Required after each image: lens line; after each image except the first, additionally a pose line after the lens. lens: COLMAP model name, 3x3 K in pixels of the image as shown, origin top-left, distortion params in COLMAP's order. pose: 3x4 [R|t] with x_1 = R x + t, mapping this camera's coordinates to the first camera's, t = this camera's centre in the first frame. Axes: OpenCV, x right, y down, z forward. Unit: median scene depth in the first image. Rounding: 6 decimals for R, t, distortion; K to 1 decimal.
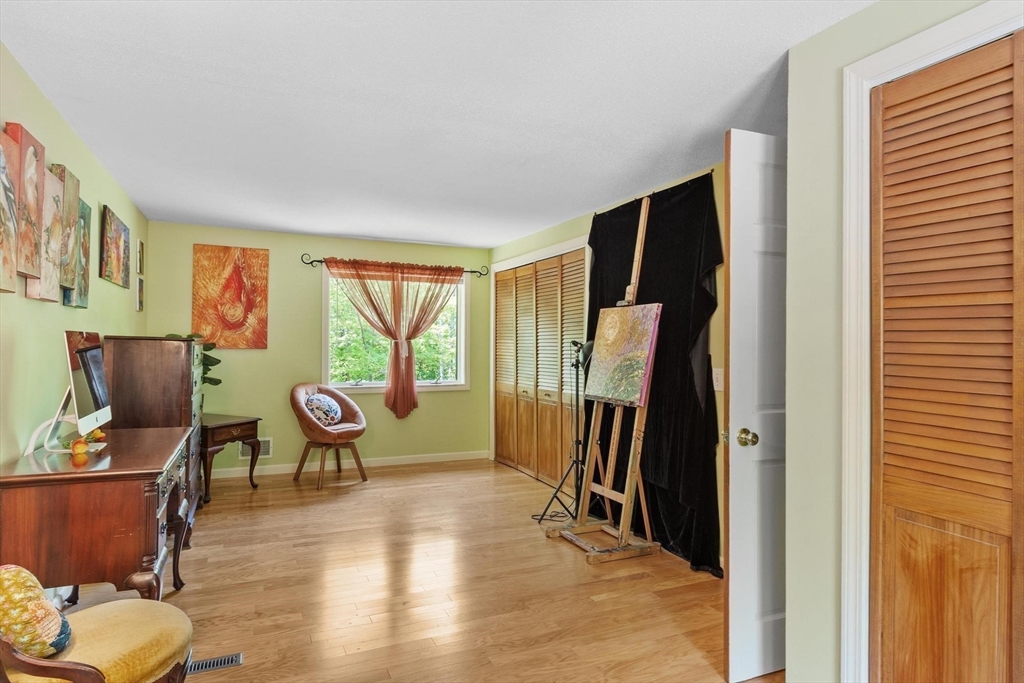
lens RADIAL K [[575.3, 0, 518.3], [0, 575.3, 341.3], [0, 0, 1]] dist [0.005704, -0.001321]
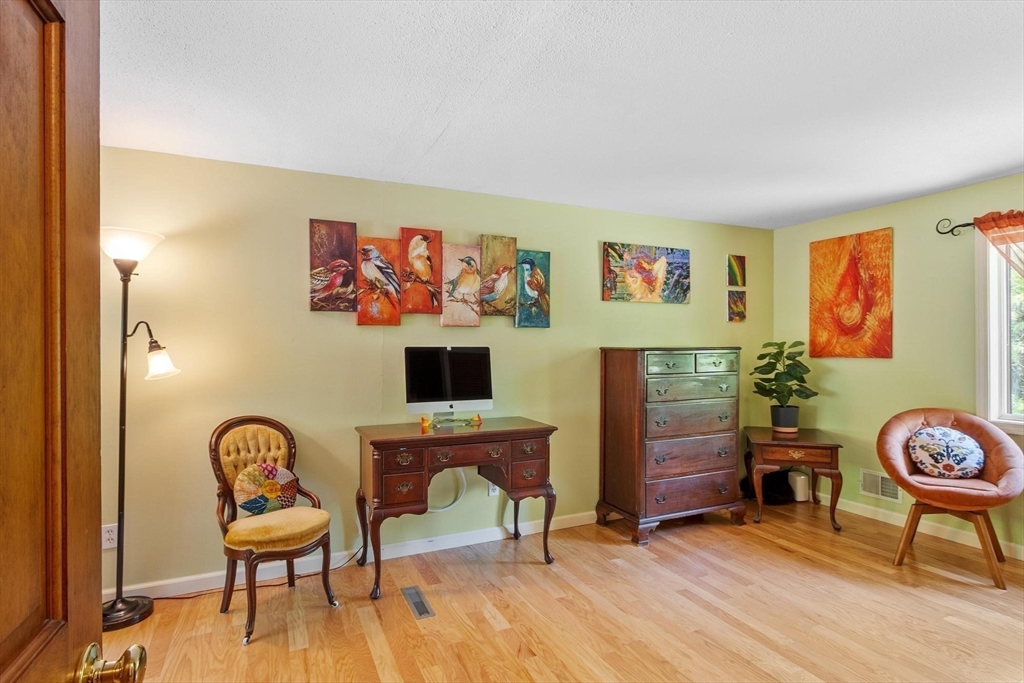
lens RADIAL K [[537.9, 0, 520.7], [0, 537.9, 345.5], [0, 0, 1]] dist [0.001223, -0.004752]
pose [[-0.009399, -0.013829, -0.999860, 0.285767], [0.010217, 0.999851, -0.013925, 0.001140], [0.999904, -0.010347, -0.009257, 0.533972]]
